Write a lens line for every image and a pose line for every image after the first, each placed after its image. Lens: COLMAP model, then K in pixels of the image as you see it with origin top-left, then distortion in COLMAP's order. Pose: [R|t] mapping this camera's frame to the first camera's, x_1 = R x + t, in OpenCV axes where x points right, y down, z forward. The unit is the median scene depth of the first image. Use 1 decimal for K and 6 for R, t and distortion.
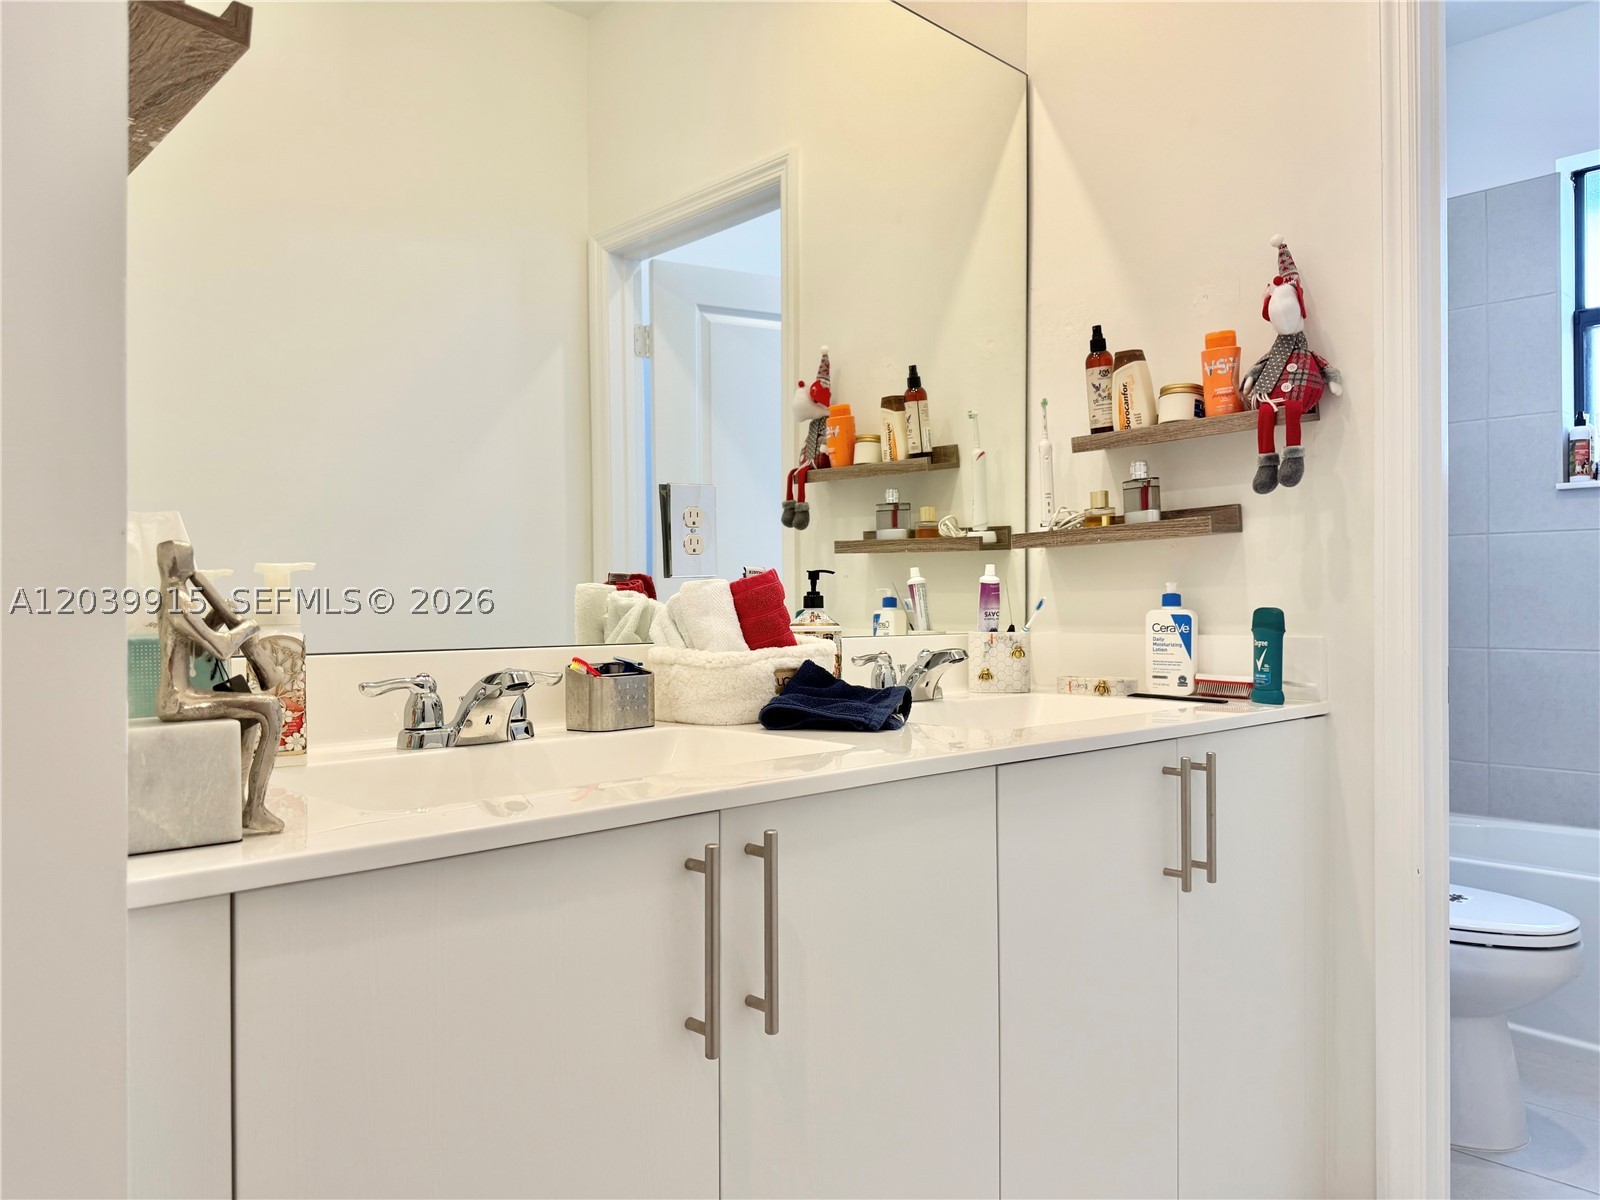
lens RADIAL K [[1126.6, 0, 790.1], [0, 1126.6, 601.5], [0, 0, 1]] dist [0.062656, -0.084014]
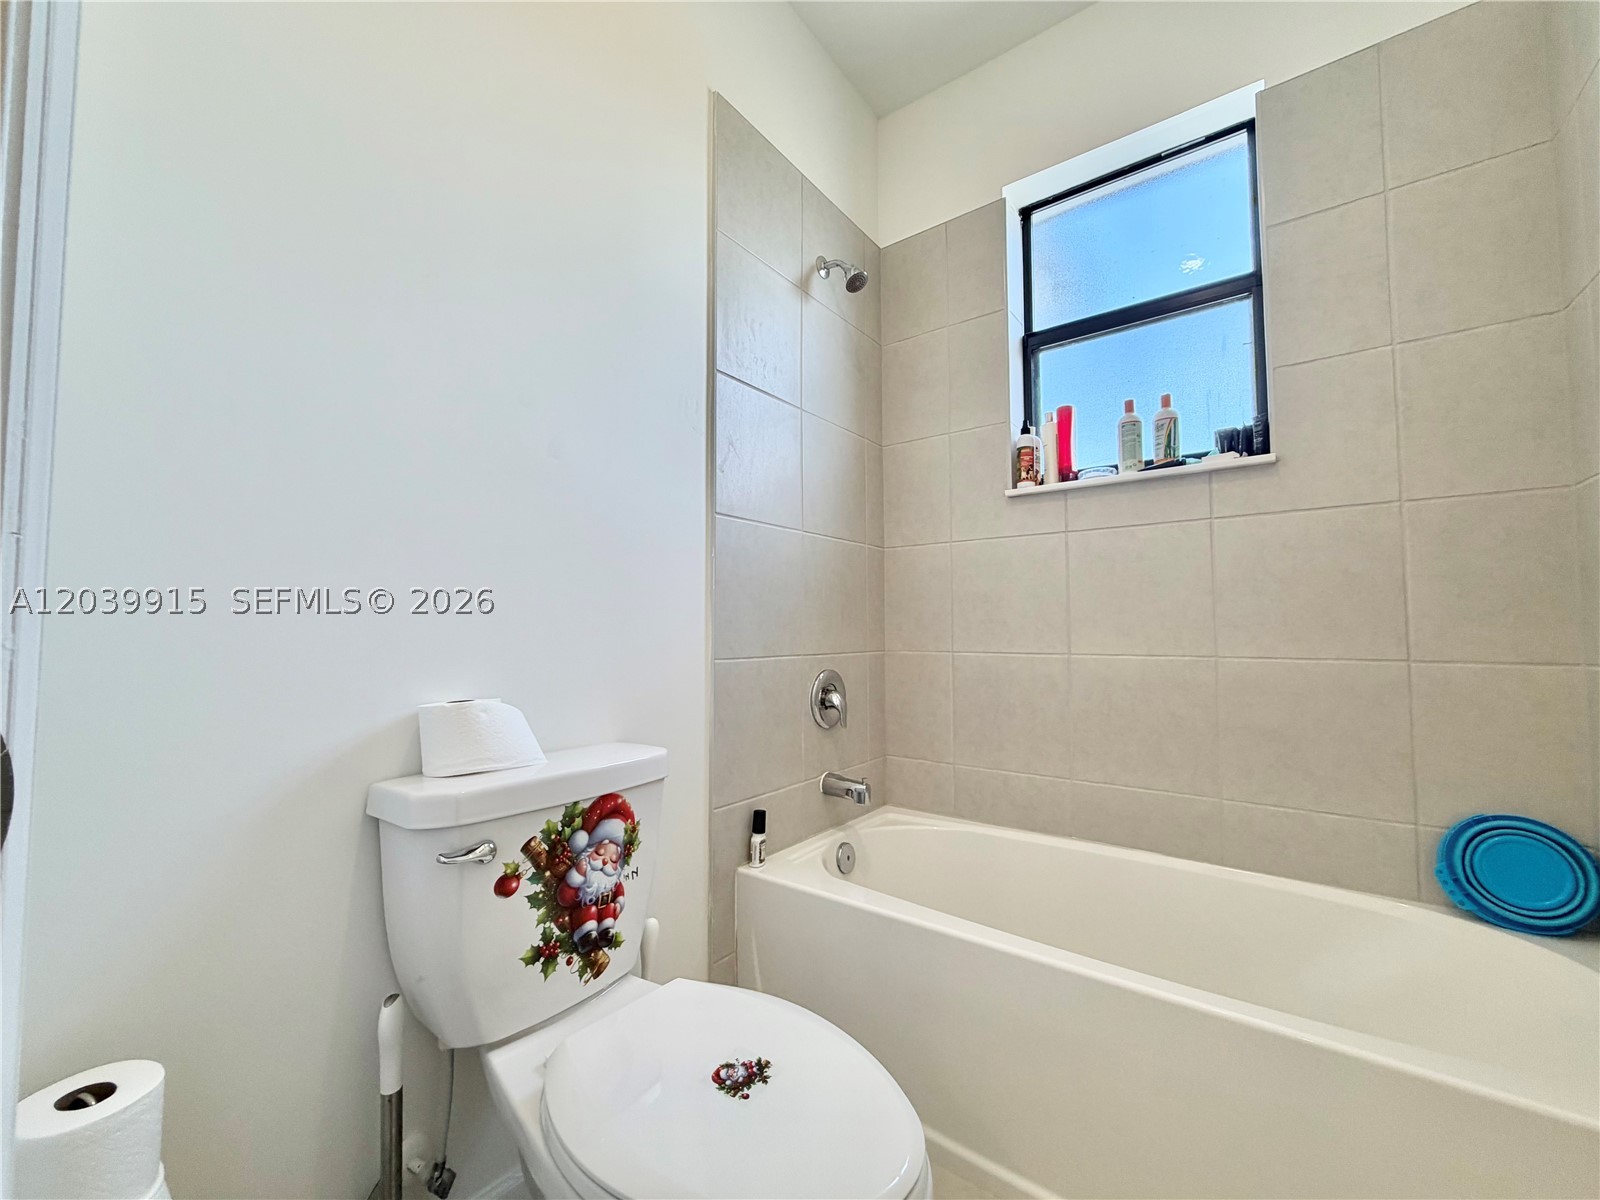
lens RADIAL K [[637.7, 0, 798.0], [0, 637.7, 602.5], [0, 0, 1]] dist [-0.002152, 0.000687]
pose [[0.985080, 0.018754, 0.171073, 0.823969], [-0.007890, 0.997921, -0.063968, 0.075437], [-0.171917, 0.061664, 0.983180, 0.994454]]
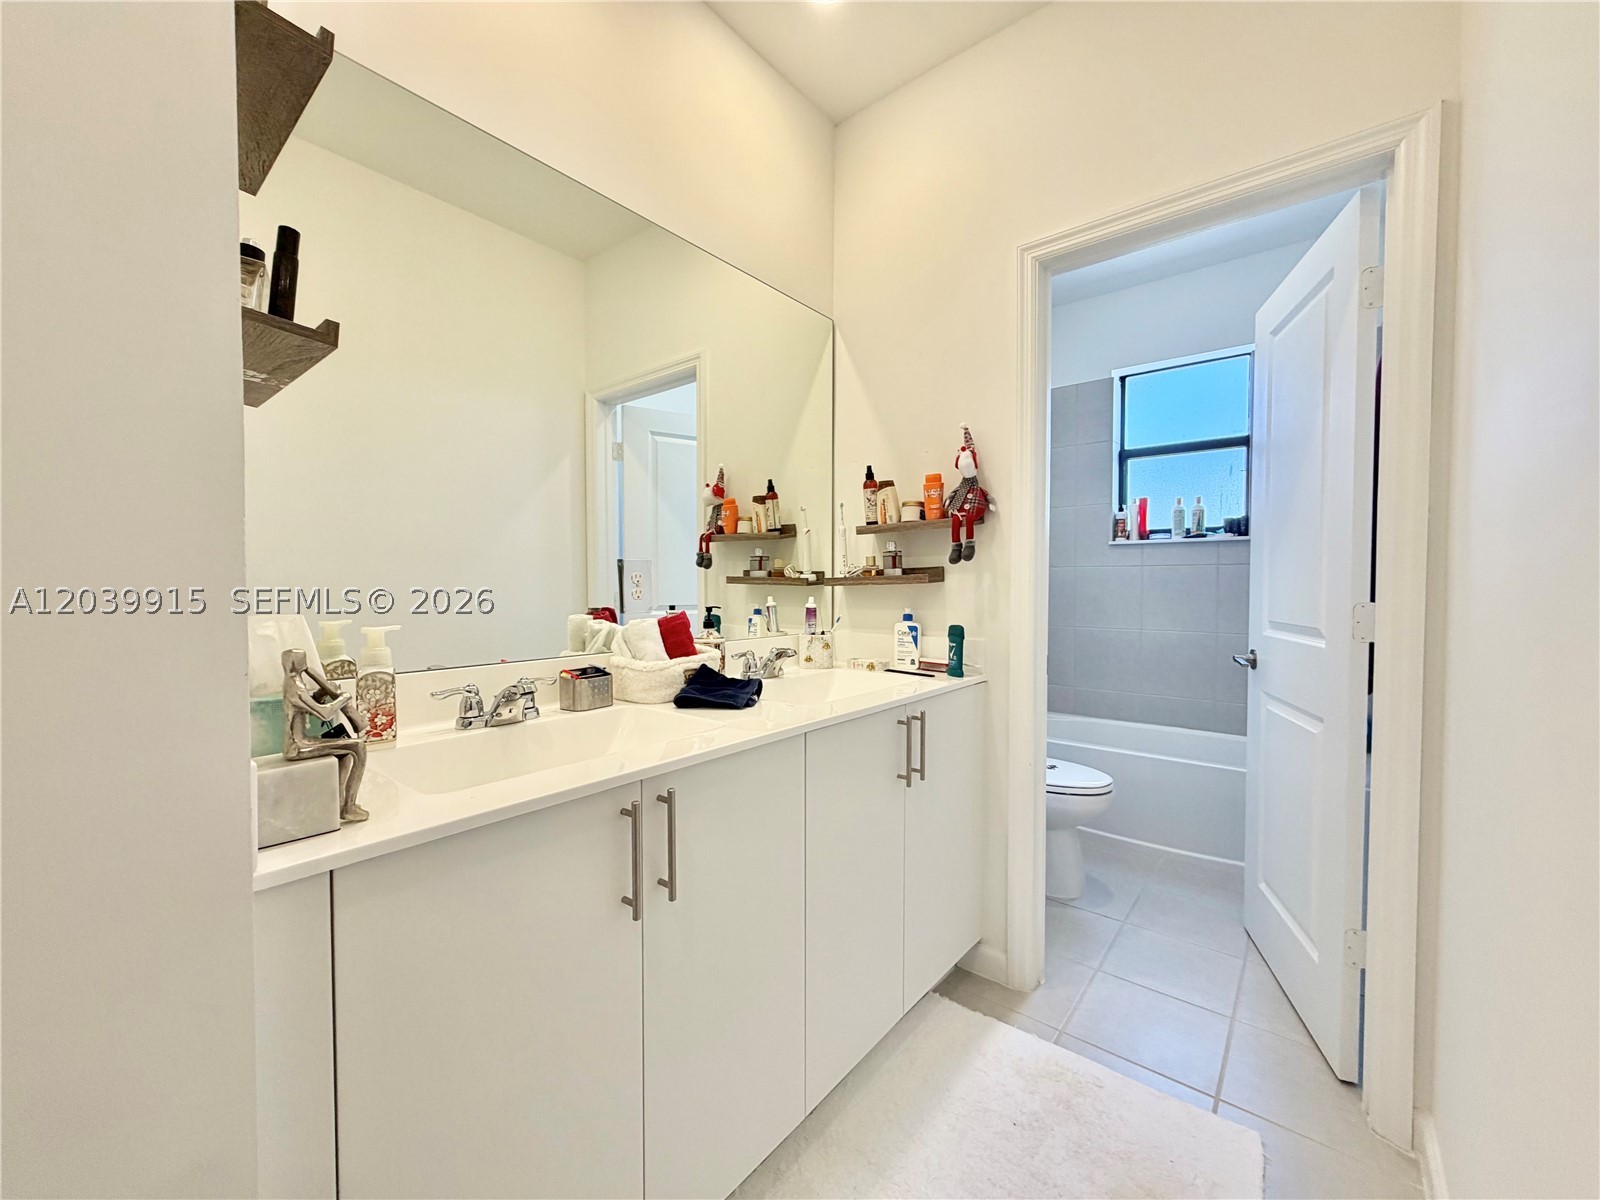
lens RADIAL K [[637.7, 0, 790.4], [0, 637.7, 607.8], [0, 0, 1]] dist [-0.002152, 0.000687]
pose [[0.992177, 0.001187, 0.124831, 0.018663], [-0.005167, 0.999488, 0.031564, -0.048528], [-0.124730, -0.031962, 0.991676, 0.000296]]
